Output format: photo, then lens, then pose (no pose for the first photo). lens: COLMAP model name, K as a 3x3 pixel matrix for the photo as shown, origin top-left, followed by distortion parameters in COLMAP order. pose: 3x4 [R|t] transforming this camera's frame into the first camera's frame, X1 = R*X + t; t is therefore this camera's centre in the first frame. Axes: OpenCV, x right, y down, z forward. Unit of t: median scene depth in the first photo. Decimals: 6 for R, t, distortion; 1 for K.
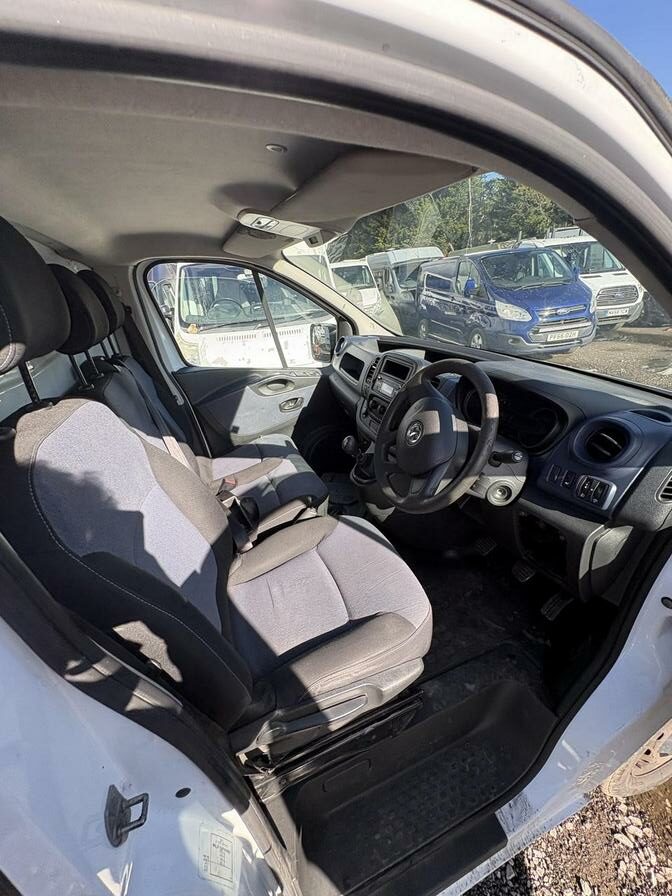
lens RADIAL K [[357.6, 0, 333.4], [0, 357.6, 449.1], [0, 0, 1]] dist [-0.012468, 0.000137]
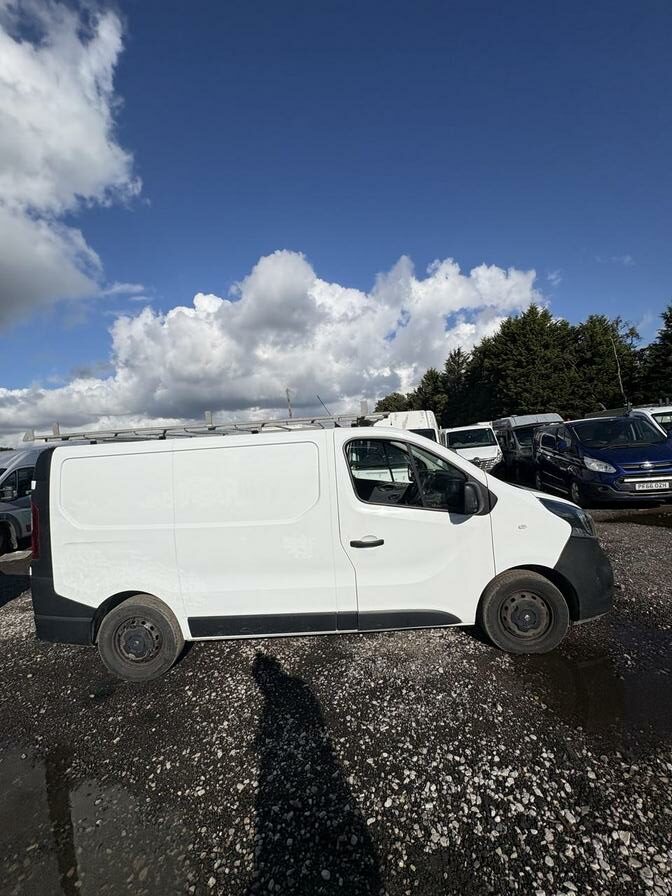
lens RADIAL K [[357.2, 0, 335.0], [0, 357.2, 447.6], [0, 0, 1]] dist [-0.001238, 0.000183]
pose [[0.924797, 0.016320, -0.380111, 0.577195], [-0.166762, 0.915382, -0.366423, 0.658241], [0.341967, 0.402255, 0.849264, -1.550132]]
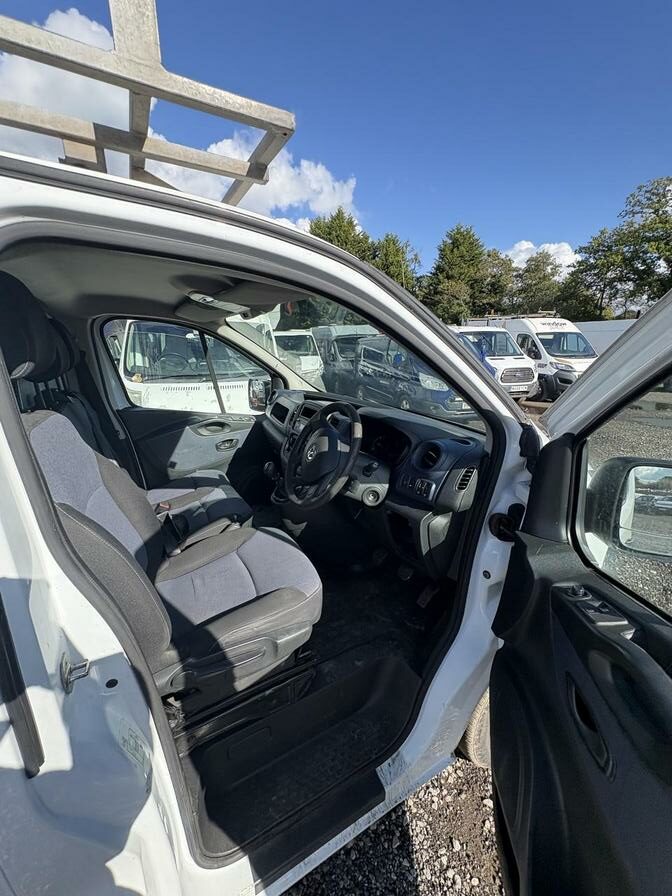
lens RADIAL K [[357.2, 0, 335.0], [0, 357.2, 447.6], [0, 0, 1]] dist [-0.001238, 0.000183]
pose [[0.987258, 0.033716, 0.155513, 0.058812], [-0.006800, 0.985341, -0.170460, 0.098763], [-0.158981, 0.167230, 0.973016, -0.204559]]
